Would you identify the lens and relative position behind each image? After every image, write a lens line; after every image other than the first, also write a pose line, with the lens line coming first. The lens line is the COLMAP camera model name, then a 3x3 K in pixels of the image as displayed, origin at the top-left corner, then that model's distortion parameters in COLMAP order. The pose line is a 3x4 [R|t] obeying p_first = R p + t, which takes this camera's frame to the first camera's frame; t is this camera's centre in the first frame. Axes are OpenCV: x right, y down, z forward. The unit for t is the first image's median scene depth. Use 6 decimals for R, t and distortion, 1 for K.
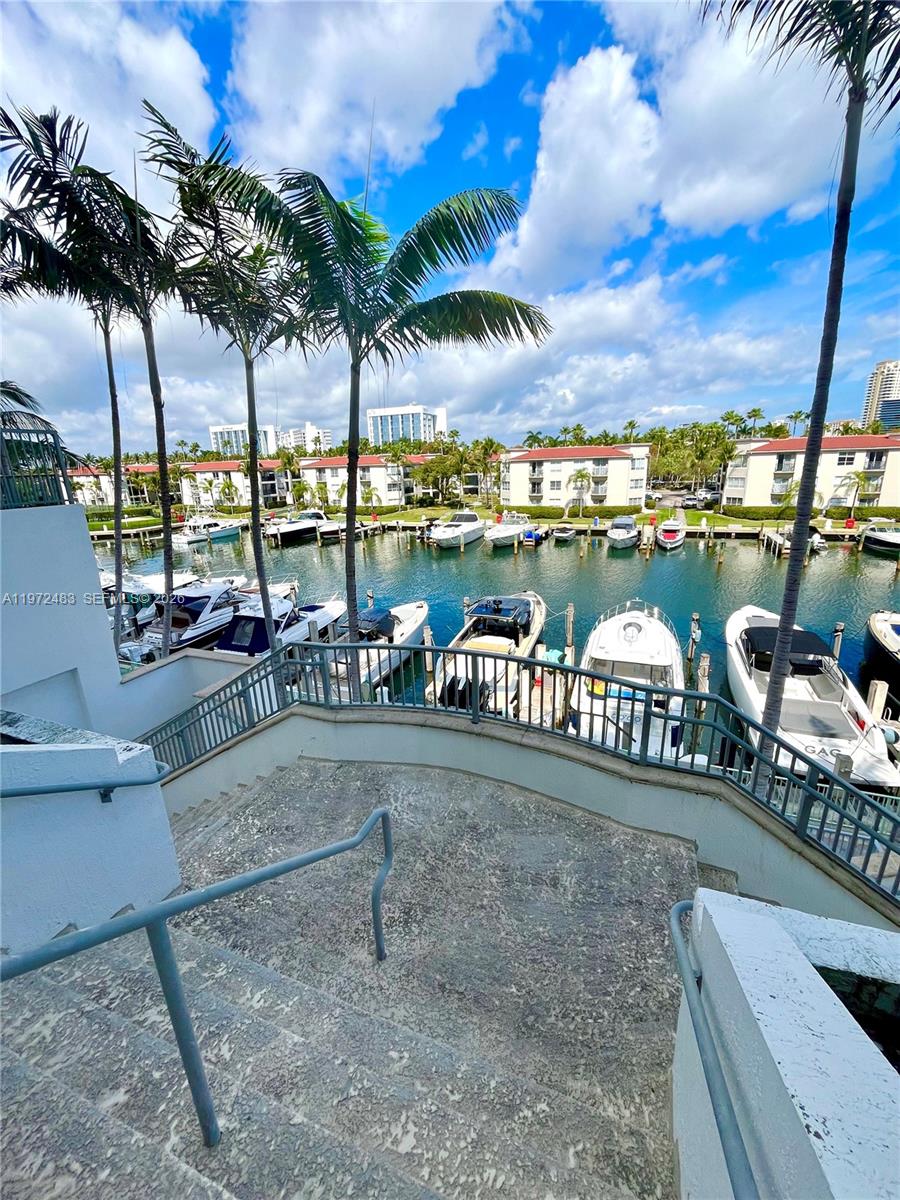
lens RADIAL K [[480.9, 0, 450.0], [0, 480.9, 600.0], [0, 0, 1]] dist [0.000979, -0.006597]
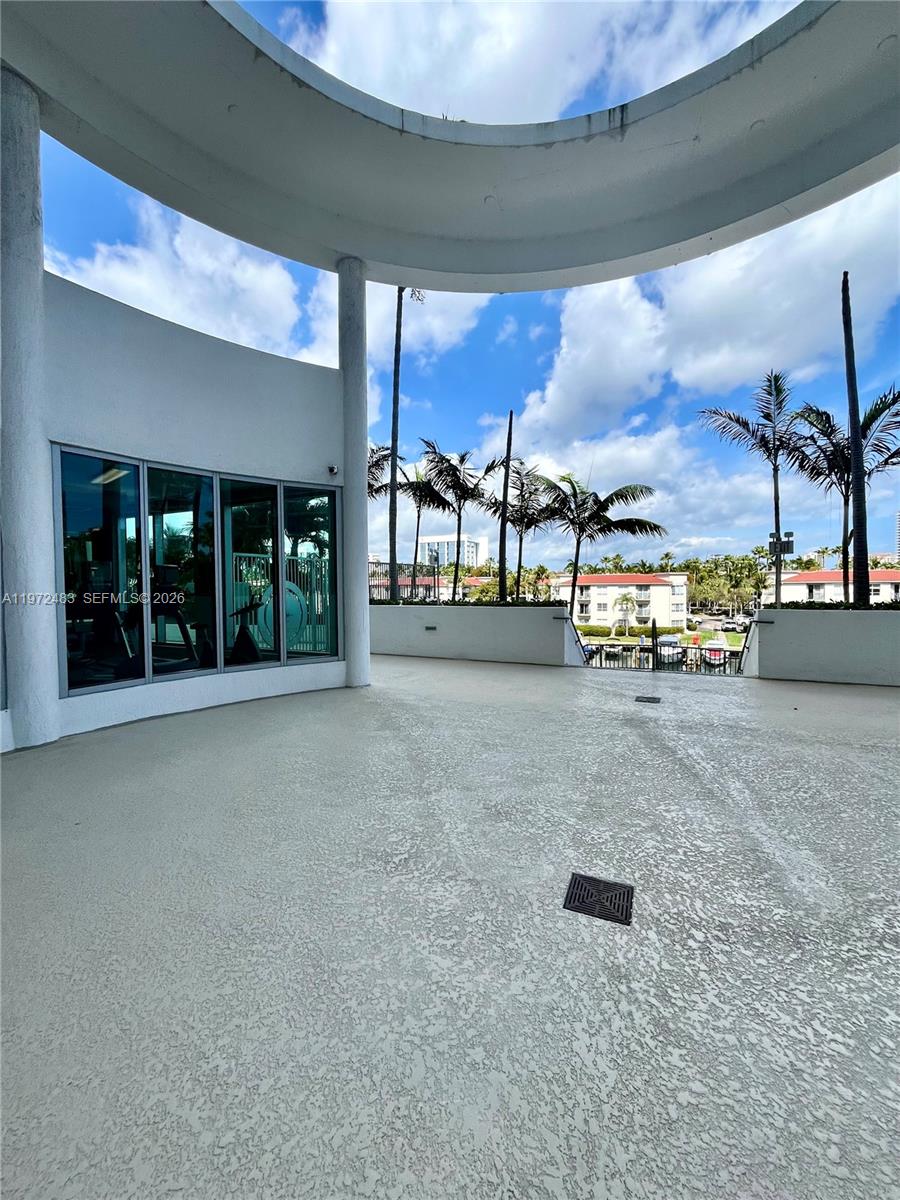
lens RADIAL K [[486.4, 0, 426.9], [0, 486.4, 584.3], [0, 0, 1]] dist [-0.038973, 0.000222]
pose [[0.993801, 0.024272, -0.108492, -0.047063], [-0.053249, 0.960577, -0.272868, 0.028395], [0.097592, 0.276954, 0.955914, -0.091252]]
